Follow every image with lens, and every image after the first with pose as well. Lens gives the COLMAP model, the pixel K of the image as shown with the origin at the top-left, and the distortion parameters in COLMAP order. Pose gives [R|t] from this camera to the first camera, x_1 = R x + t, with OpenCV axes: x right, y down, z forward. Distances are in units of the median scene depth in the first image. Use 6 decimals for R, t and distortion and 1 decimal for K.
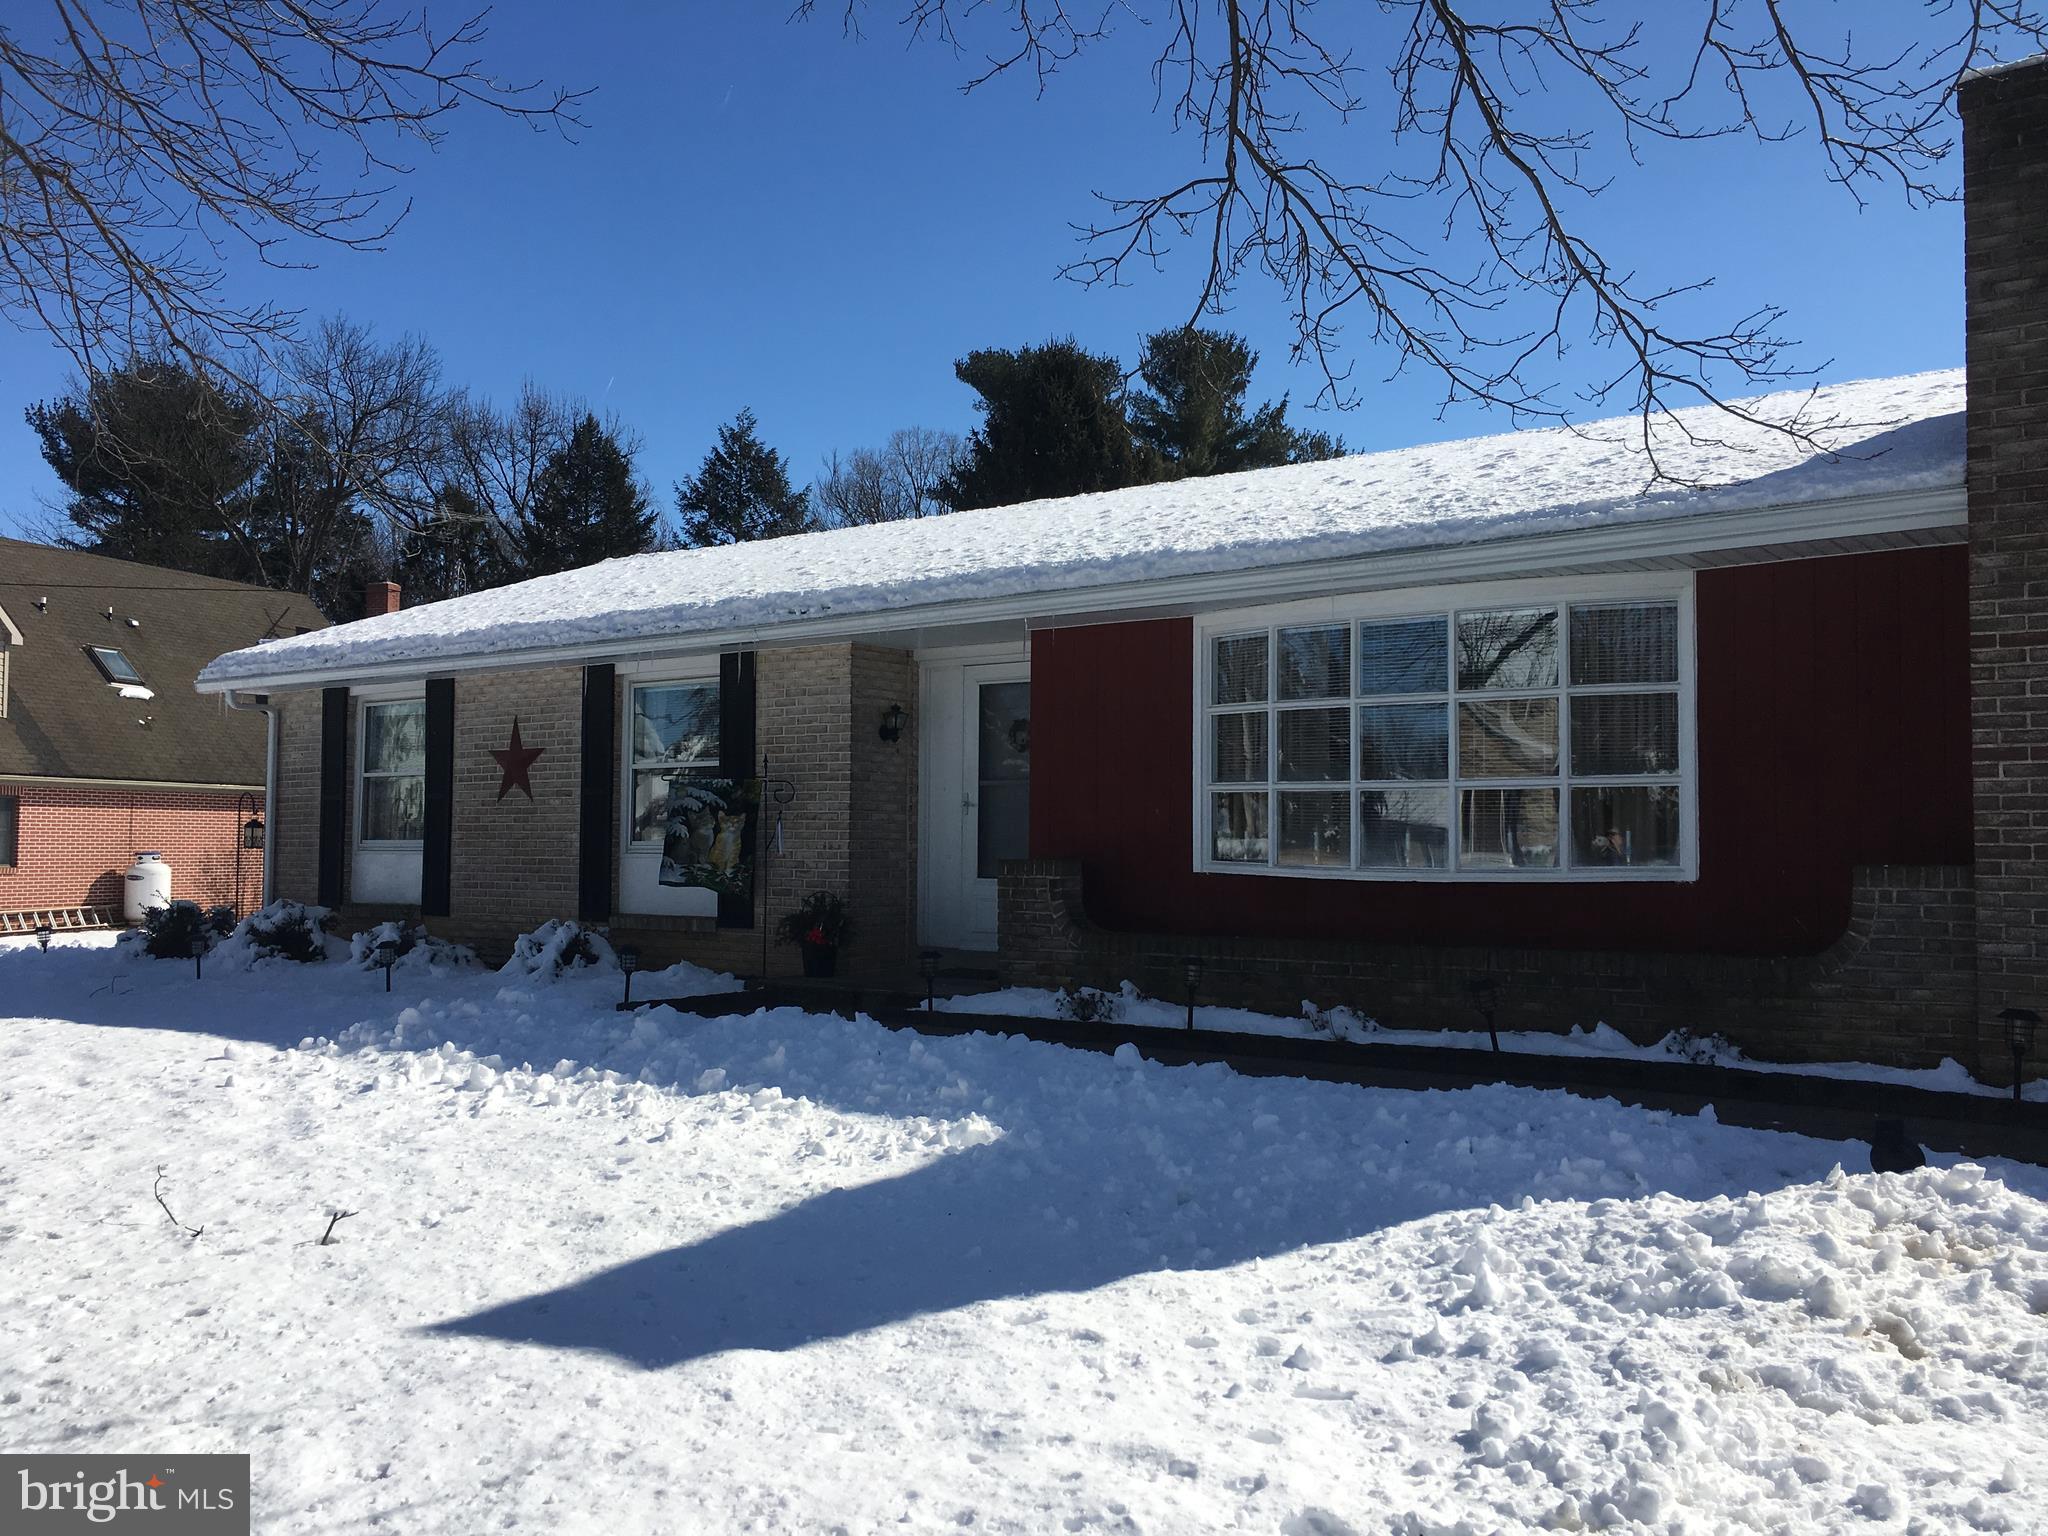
lens RADIAL K [[1735.2, 0, 1011.5], [0, 1735.2, 752.5], [0, 0, 1]] dist [0.079099, -0.093482]
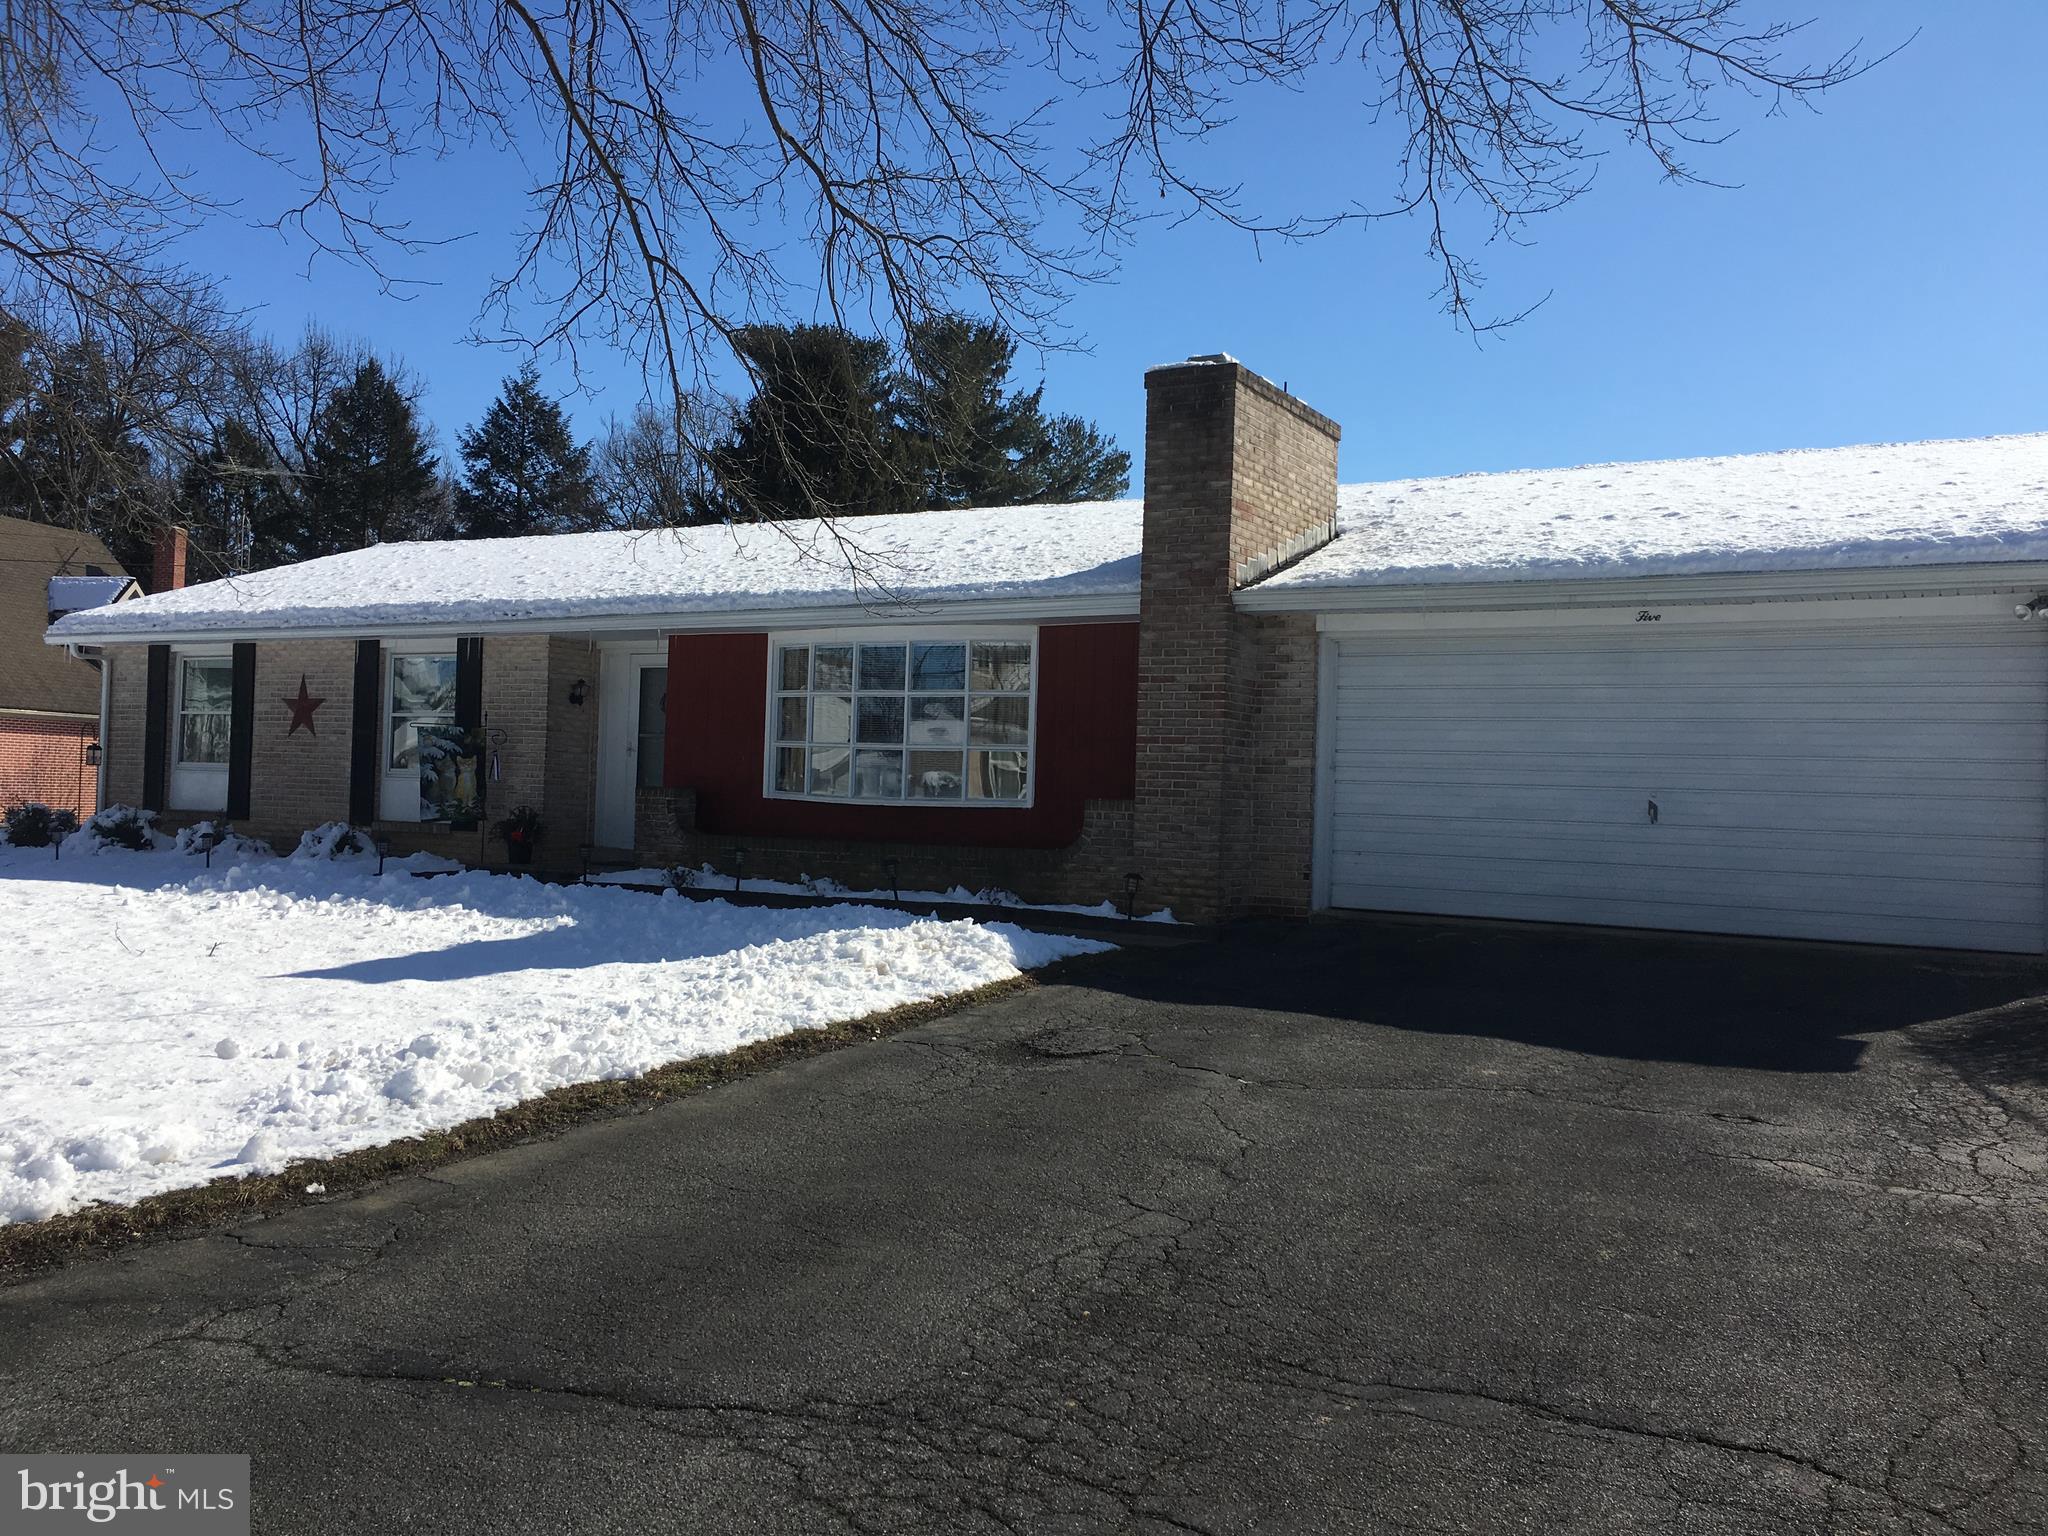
lens RADIAL K [[1735.2, 0, 1017.8], [0, 1735.2, 761.9], [0, 0, 1]] dist [0.079099, -0.093482]
pose [[0.992612, 0.030244, 0.117499, 0.146853], [-0.034321, 0.998872, 0.032829, -0.022202], [-0.116373, -0.036619, 0.992530, -0.566893]]
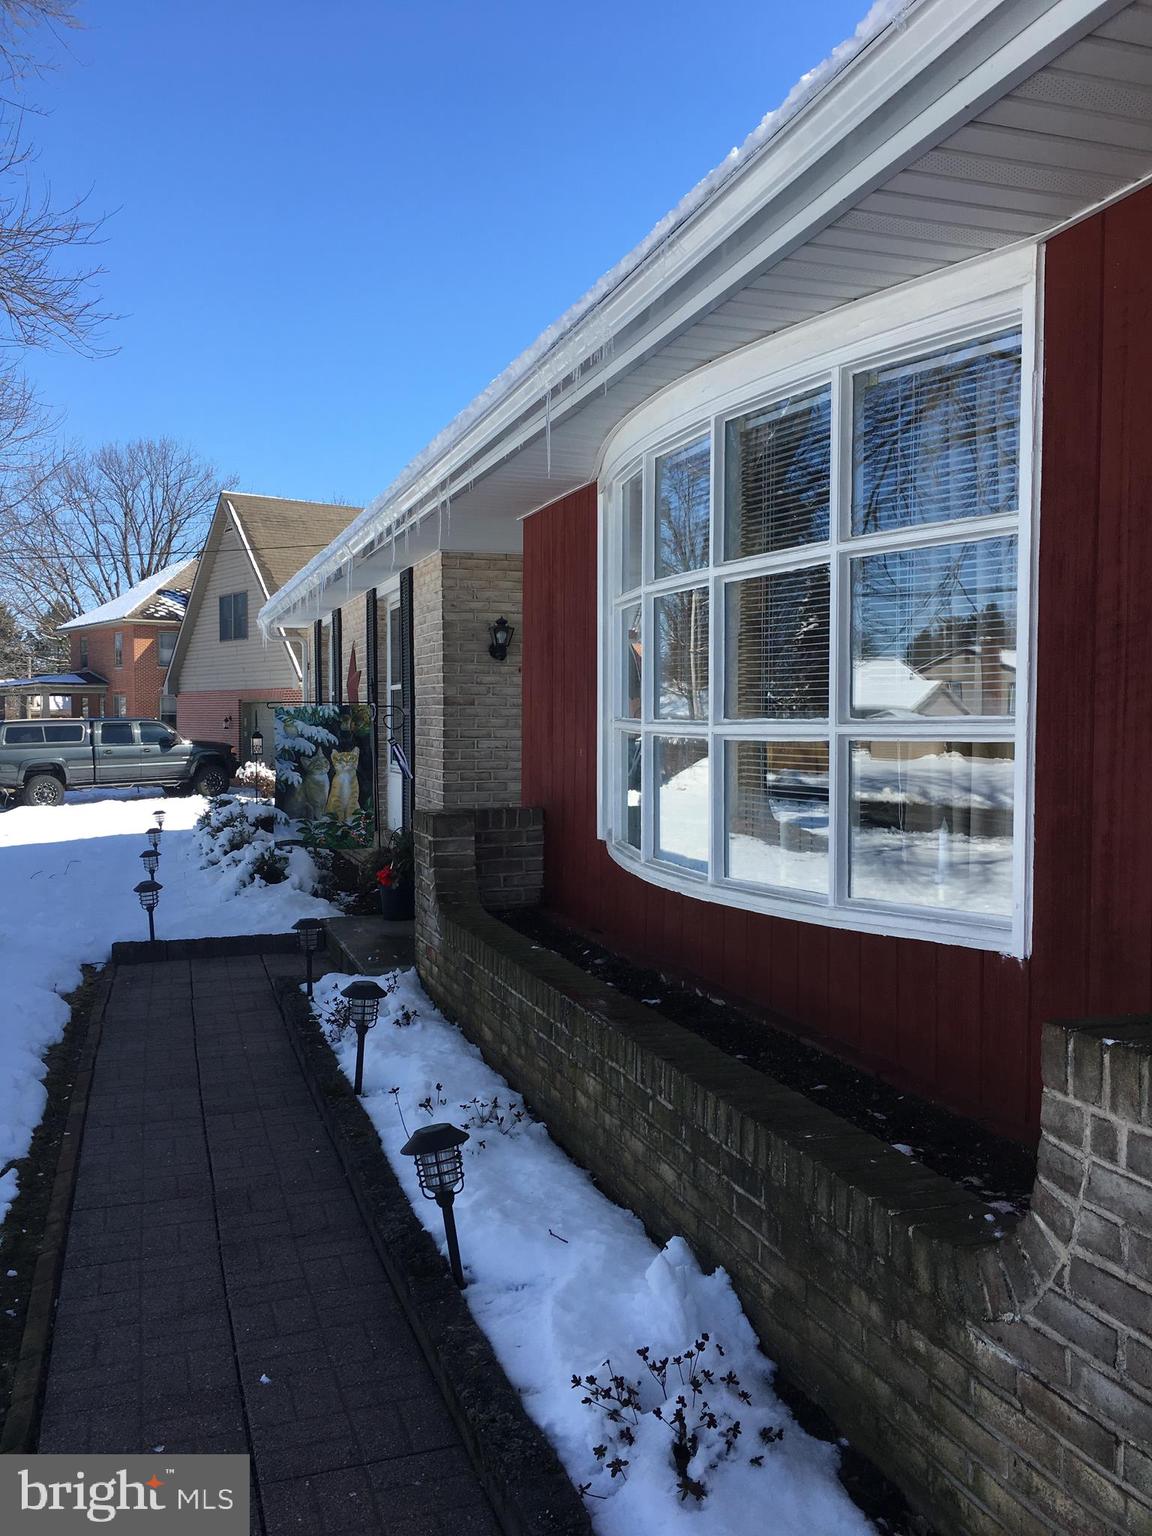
lens RADIAL K [[1301.4, 0, 574.4], [0, 1301.4, 765.4], [0, 0, 1]] dist [0.079099, -0.093482]
pose [[0.836449, 0.015858, -0.547815, 0.400032], [0.033447, 0.996241, 0.079909, -0.005580], [0.547023, -0.085162, 0.832774, 0.553994]]
